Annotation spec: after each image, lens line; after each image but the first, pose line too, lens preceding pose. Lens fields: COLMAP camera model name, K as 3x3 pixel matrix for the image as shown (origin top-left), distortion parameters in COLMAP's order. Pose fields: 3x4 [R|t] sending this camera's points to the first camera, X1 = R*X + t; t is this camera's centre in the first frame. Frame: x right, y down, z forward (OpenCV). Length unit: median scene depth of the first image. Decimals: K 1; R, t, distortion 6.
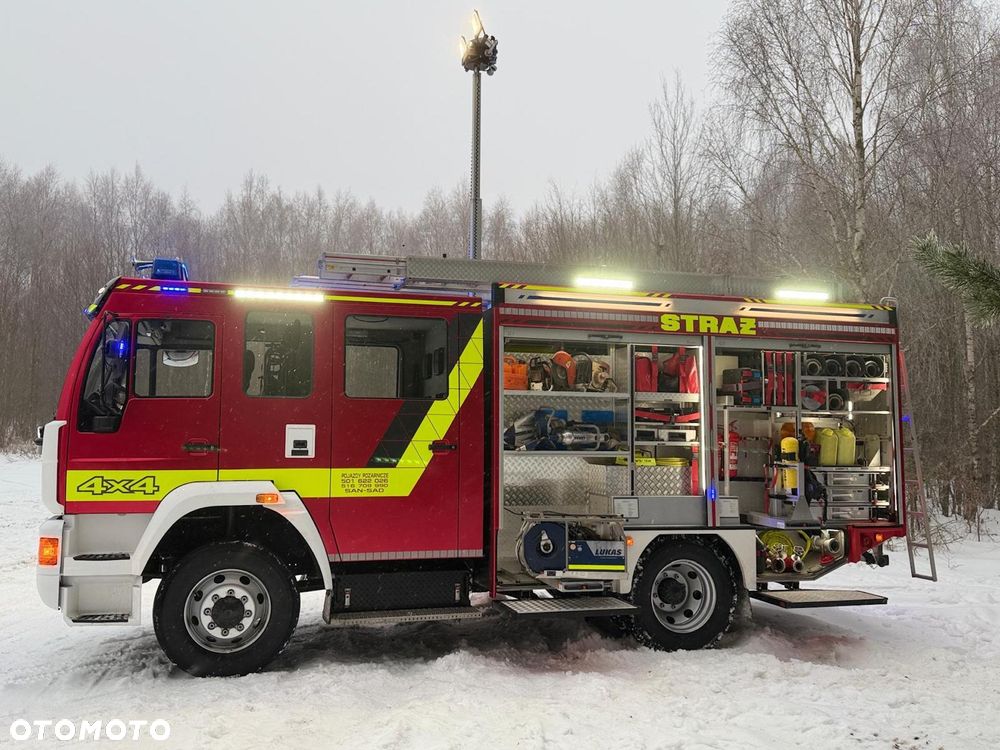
lens RADIAL K [[905.0, 0, 501.4], [0, 905.0, 377.8], [0, 0, 1]] dist [0.087064, 0.000000]
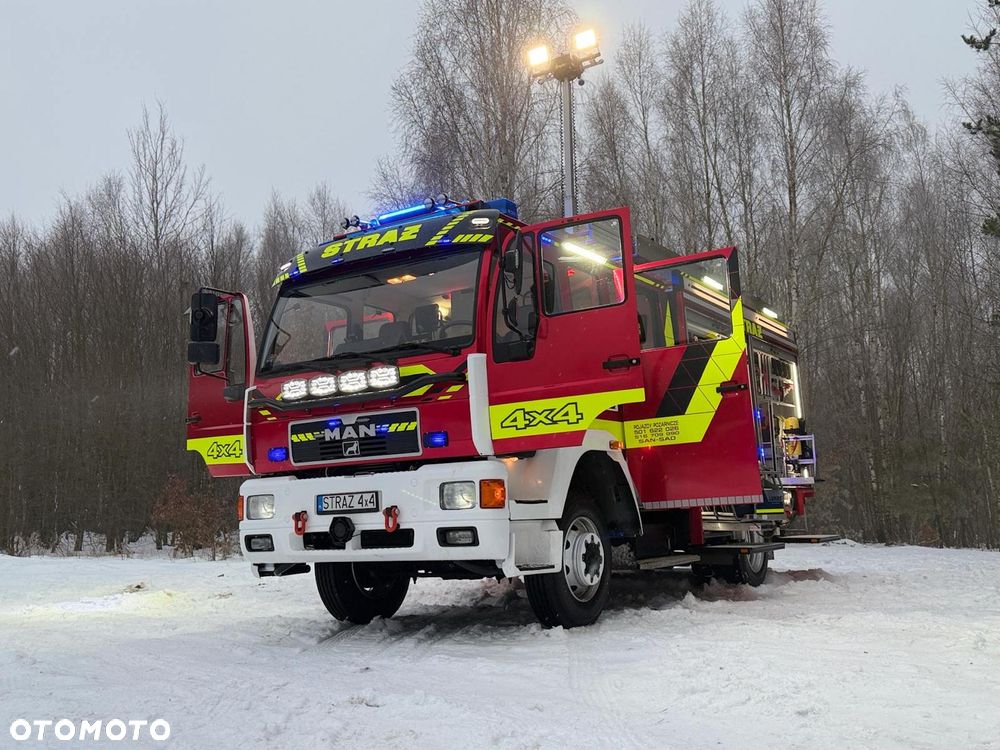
lens RADIAL K [[952.6, 0, 492.7], [0, 952.6, 371.9], [0, 0, 1]] dist [0.082229, 0.000000]
pose [[0.758380, 0.062545, 0.648805, -1.018781], [-0.007660, 0.996172, -0.087078, 0.138326], [-0.651768, 0.061068, 0.755956, 0.260942]]
